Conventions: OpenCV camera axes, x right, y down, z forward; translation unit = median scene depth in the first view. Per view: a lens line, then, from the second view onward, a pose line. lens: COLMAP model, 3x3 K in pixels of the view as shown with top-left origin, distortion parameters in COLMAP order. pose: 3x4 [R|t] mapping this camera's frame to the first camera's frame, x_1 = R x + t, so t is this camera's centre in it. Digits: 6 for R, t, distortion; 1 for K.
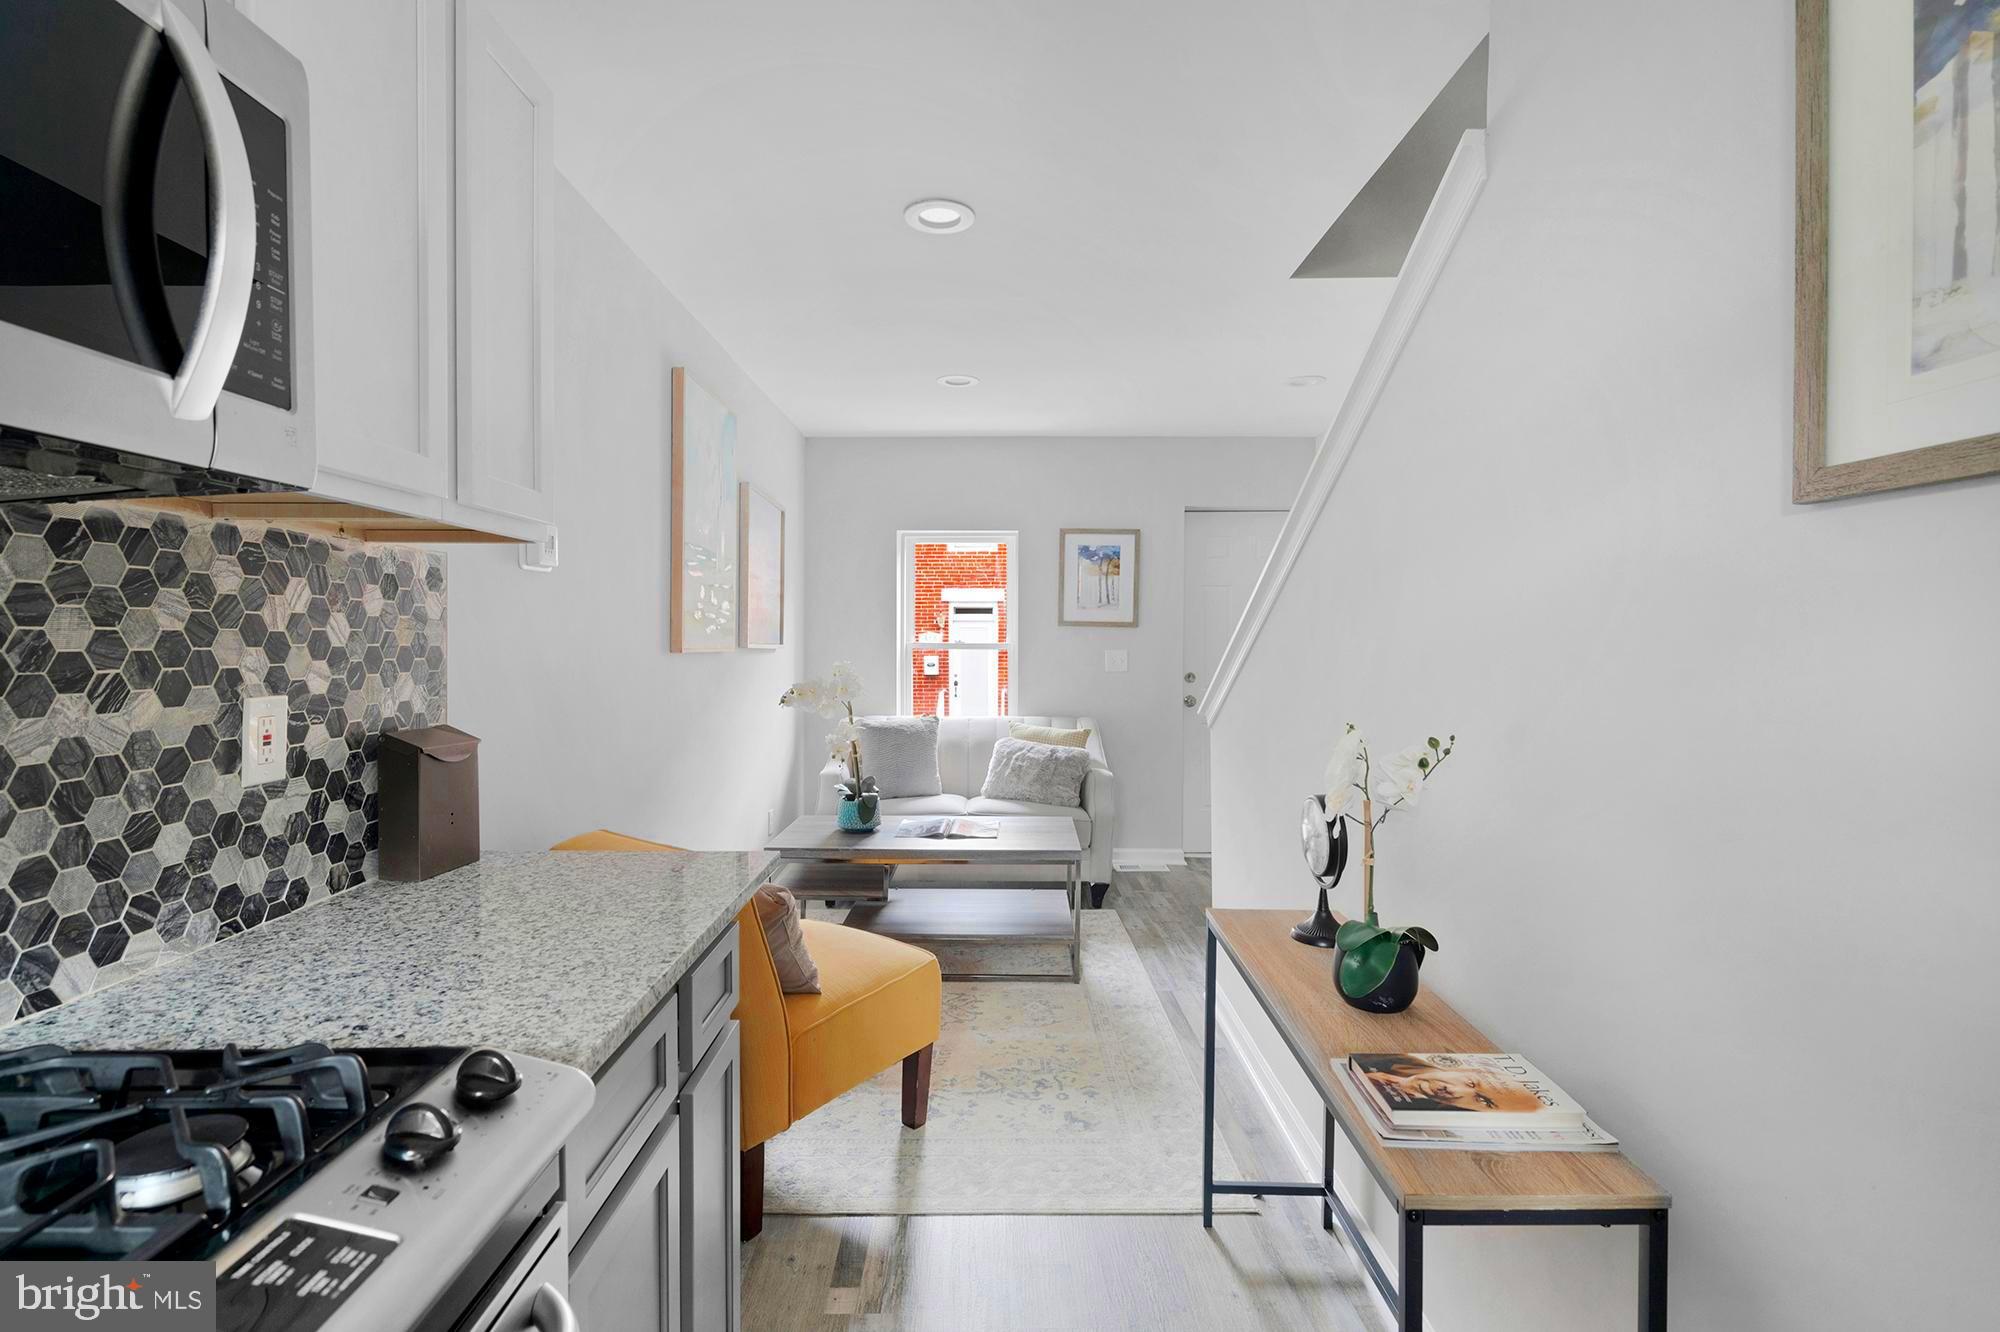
lens RADIAL K [[929.3, 0, 1004.9], [0, 929.3, 650.6], [0, 0, 1]] dist [-0.003783, -0.000919]
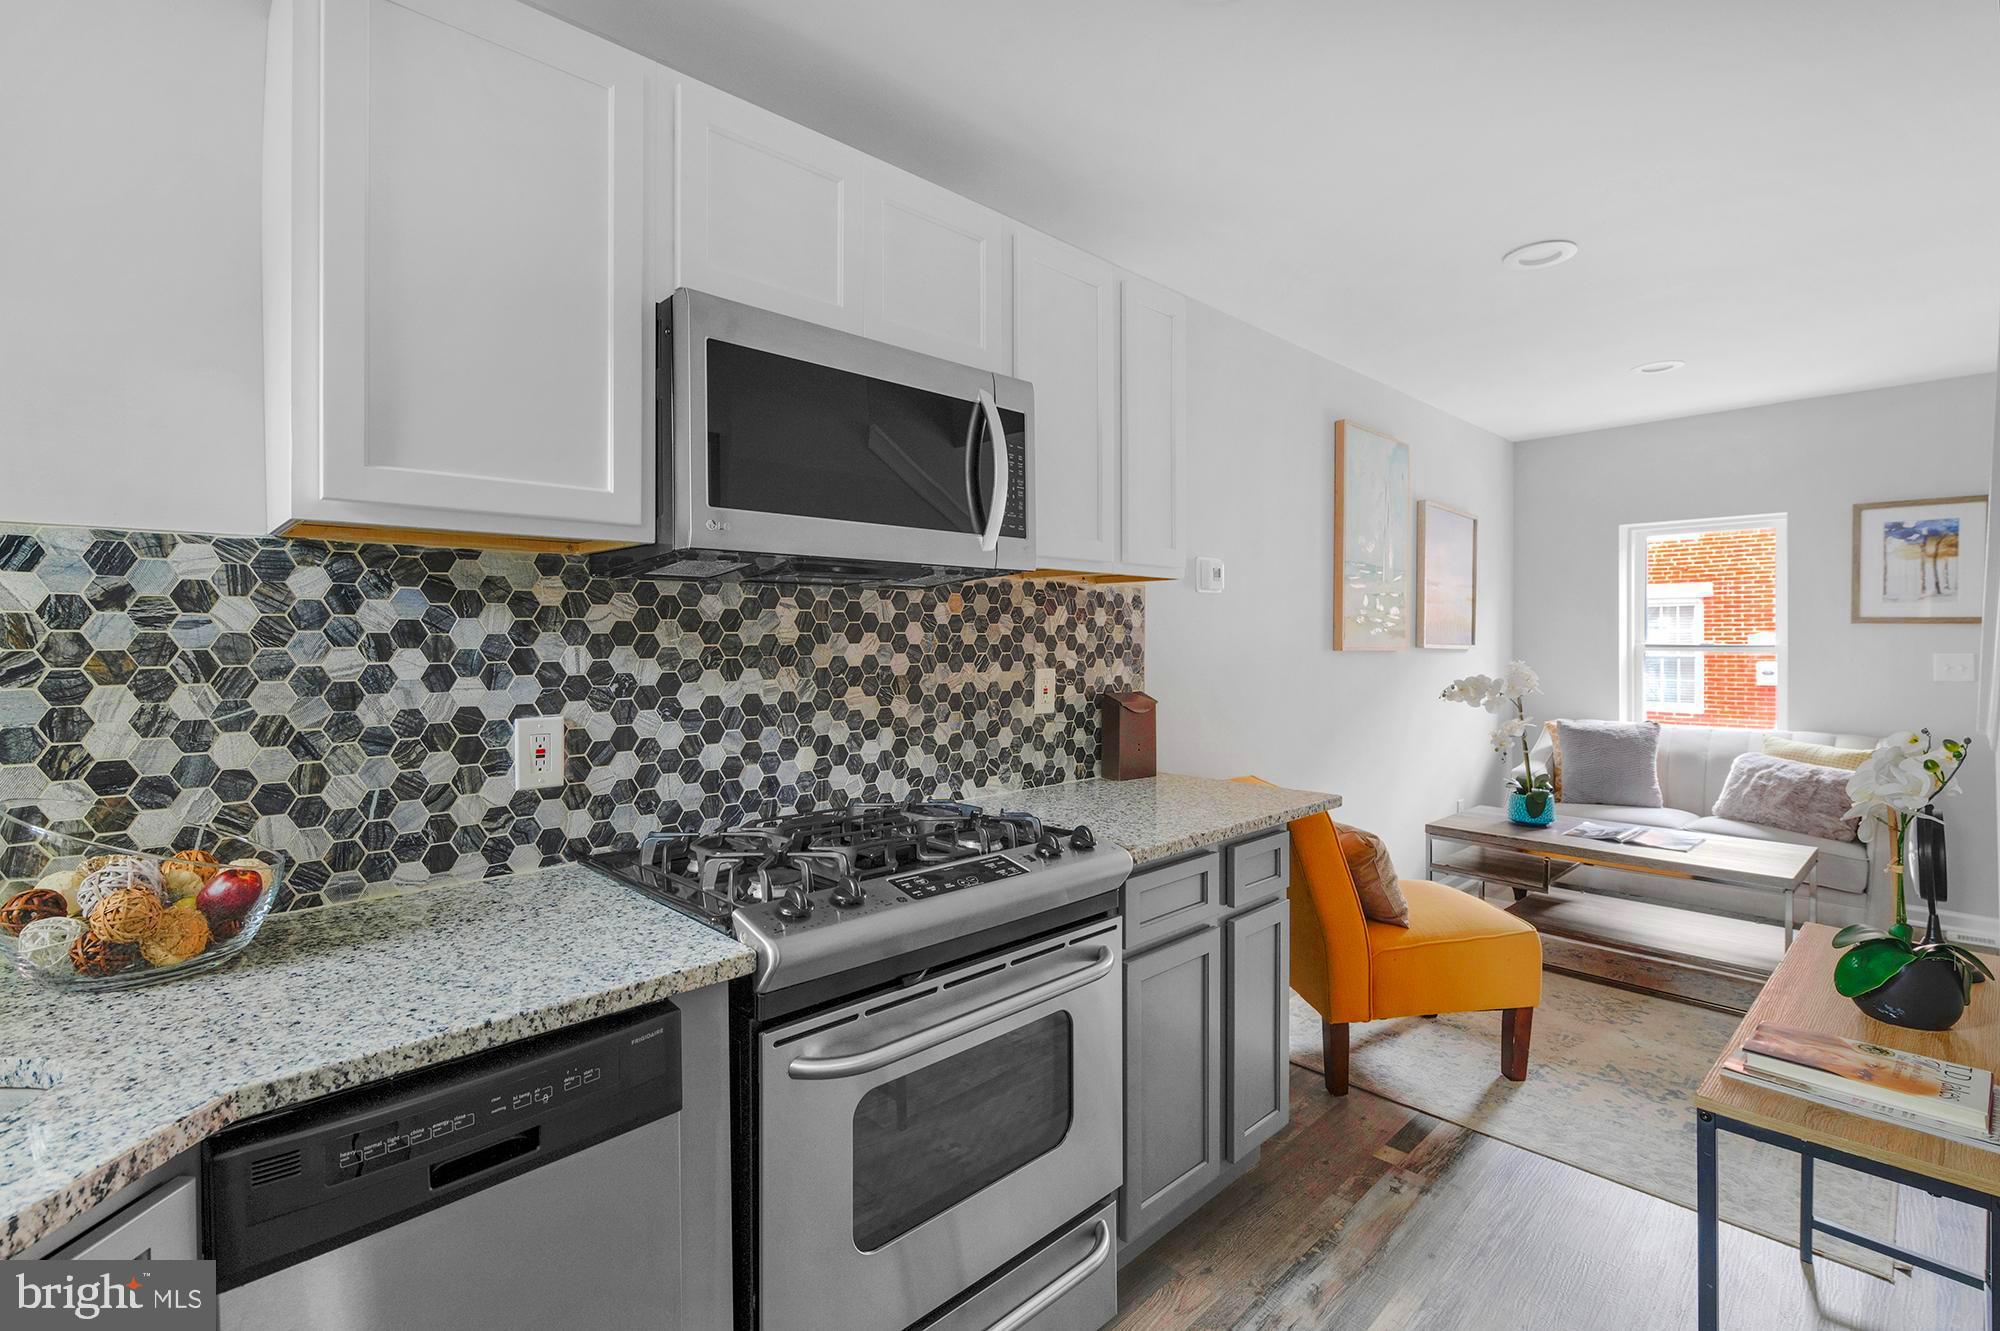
lens RADIAL K [[929.3, 0, 1008.2], [0, 929.3, 636.3], [0, 0, 1]] dist [-0.003783, -0.000919]
pose [[0.688509, -0.005309, -0.725208, 0.333753], [-0.008312, 0.999850, -0.015212, 0.007547], [0.725180, 0.016502, 0.688361, -0.234496]]
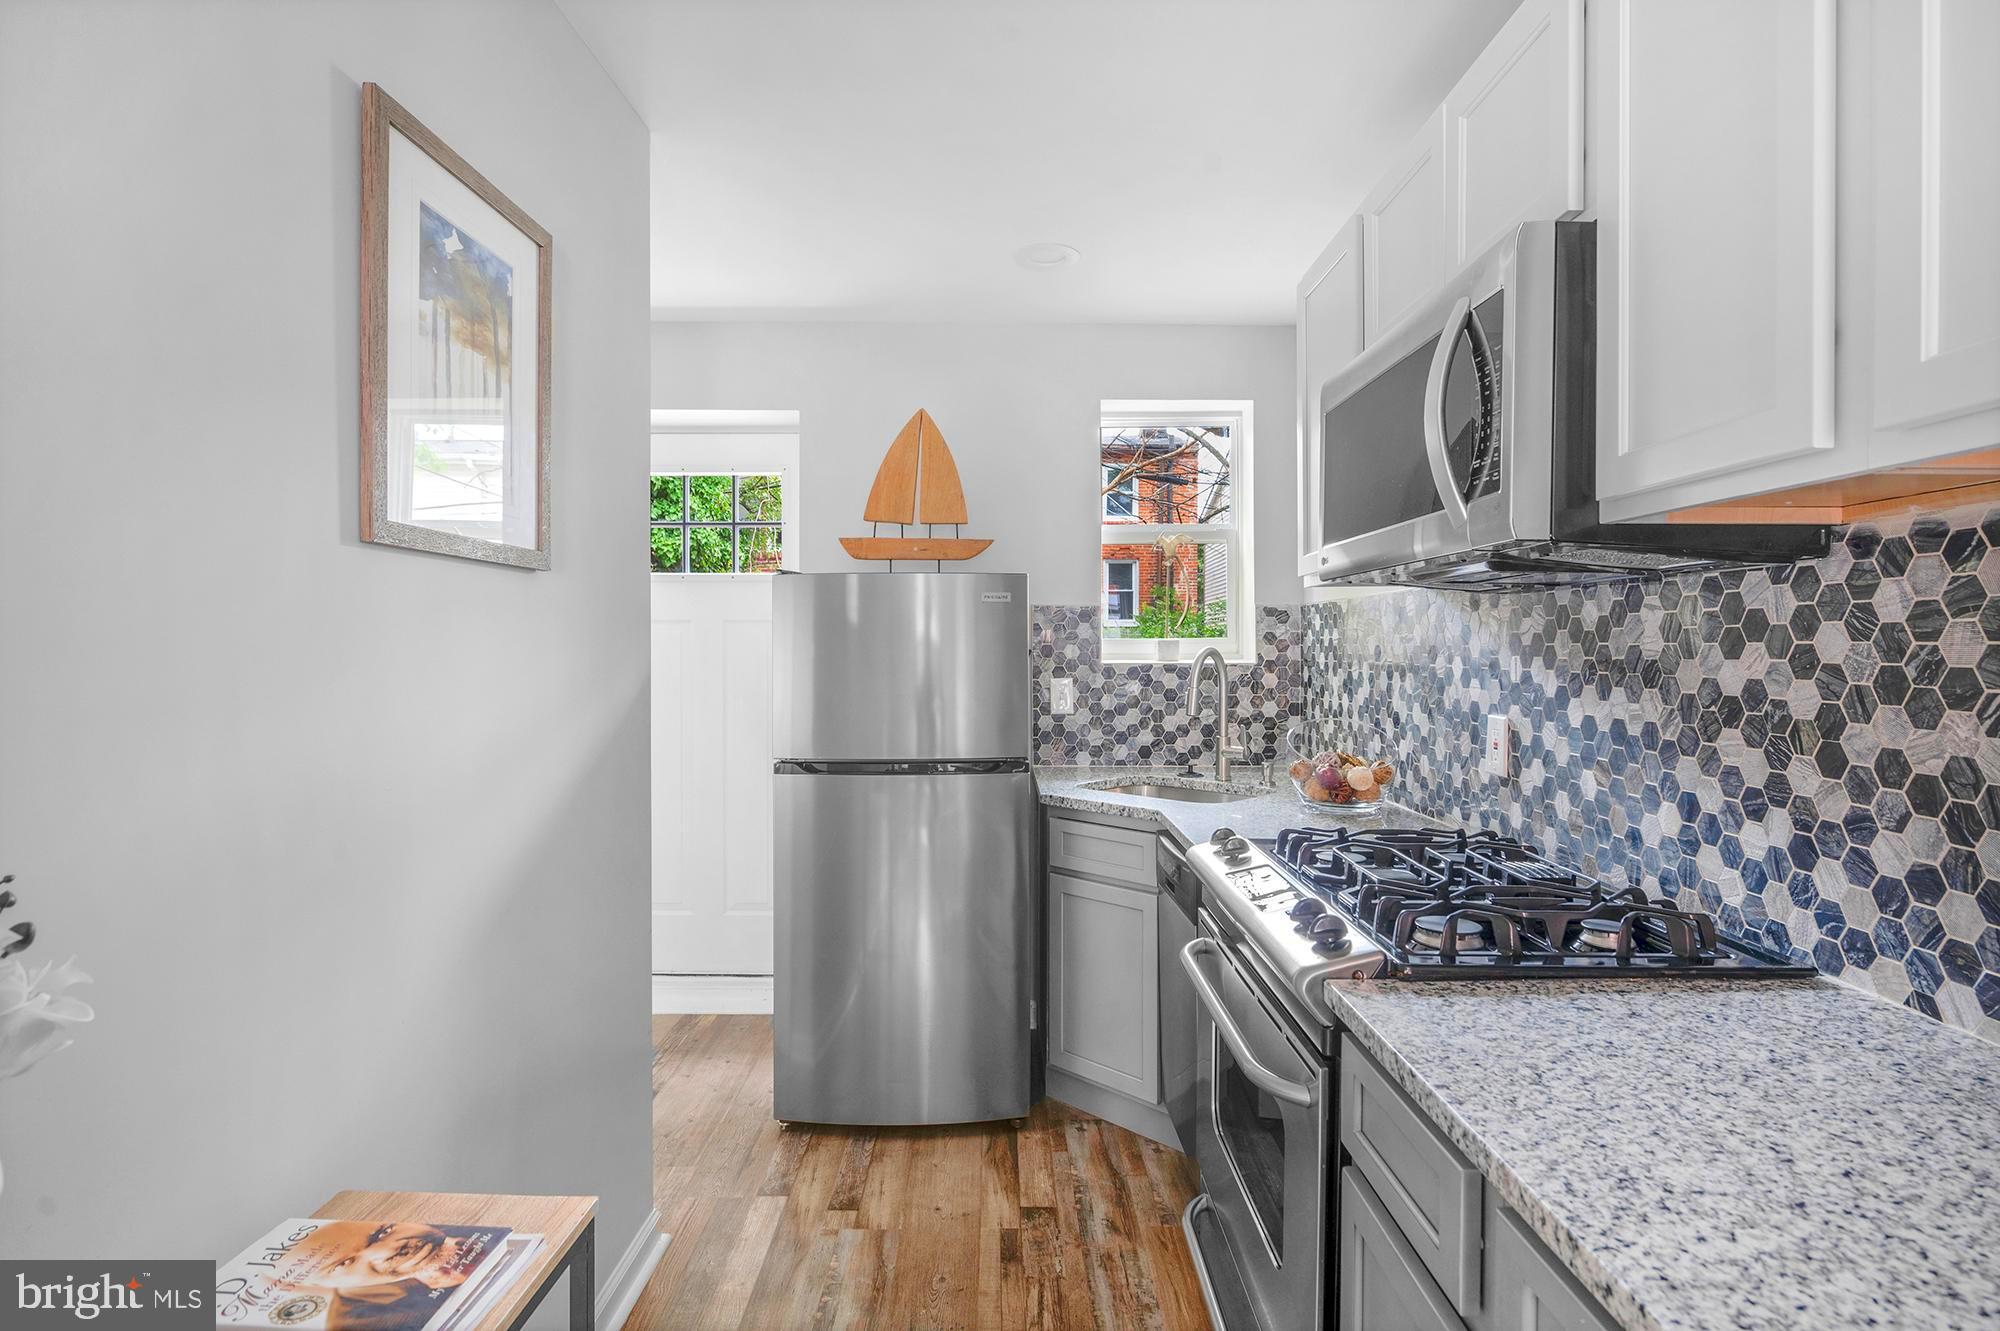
lens RADIAL K [[1003.9, 0, 1001.6], [0, 1003.9, 661.2], [0, 0, 1]] dist [-0.006341, -0.001297]
pose [[-0.999840, -0.003483, 0.017519, -0.013234], [-0.002916, 0.999474, 0.032299, -0.017121], [-0.017622, 0.032242, -0.999325, 0.979354]]
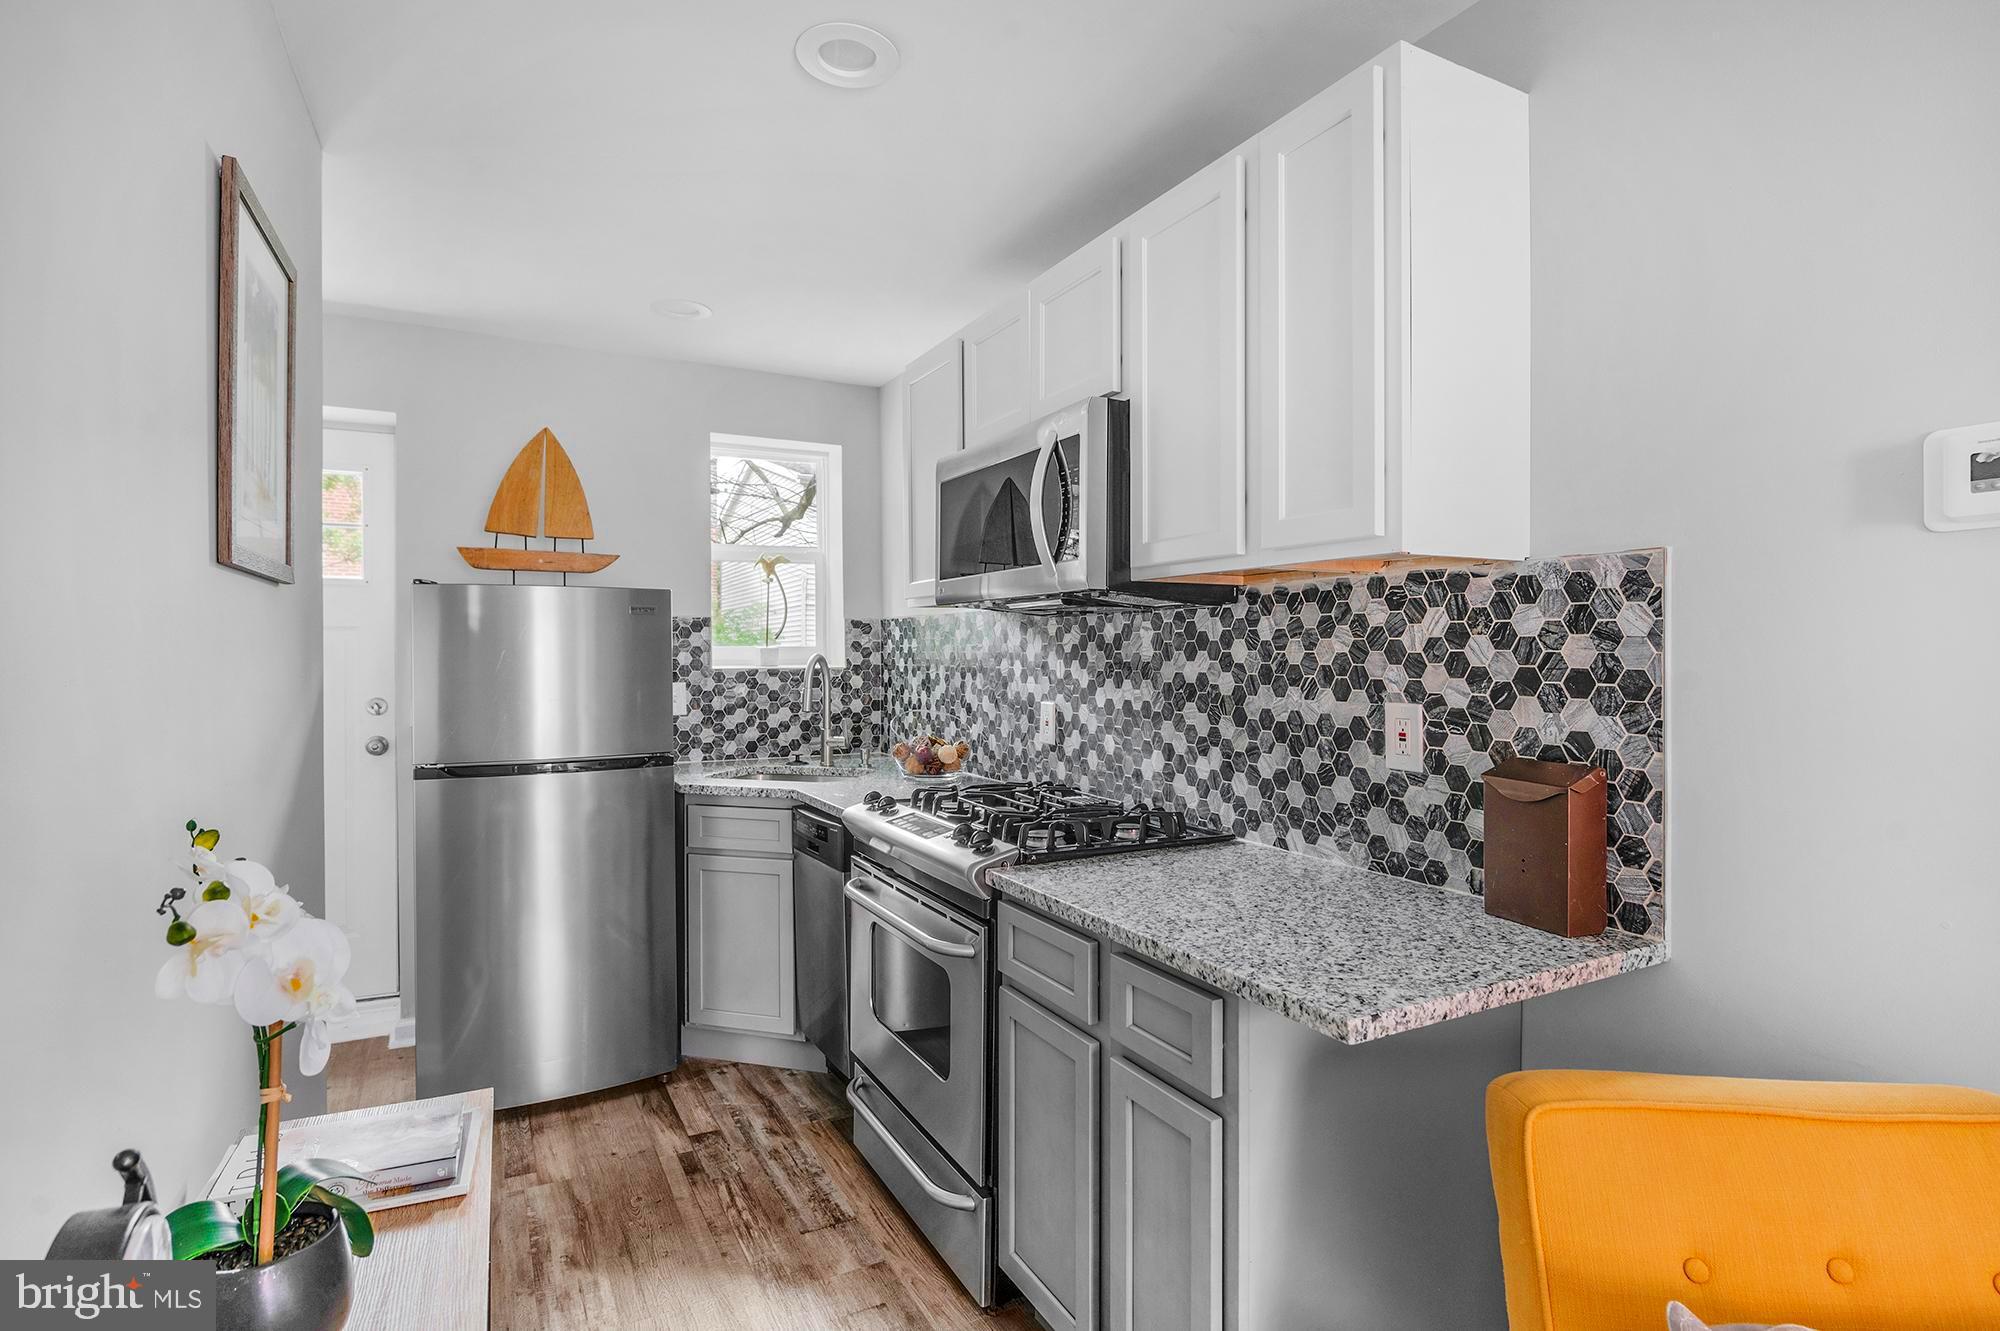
lens RADIAL K [[1003.9, 0, 1009.6], [0, 1003.9, 662.8], [0, 0, 1]] dist [-0.006341, -0.001297]
pose [[-0.890261, 0.002767, -0.455443, 0.198004], [-0.009401, 0.999657, 0.024450, -0.021757], [0.455354, 0.026048, -0.889929, 1.205712]]
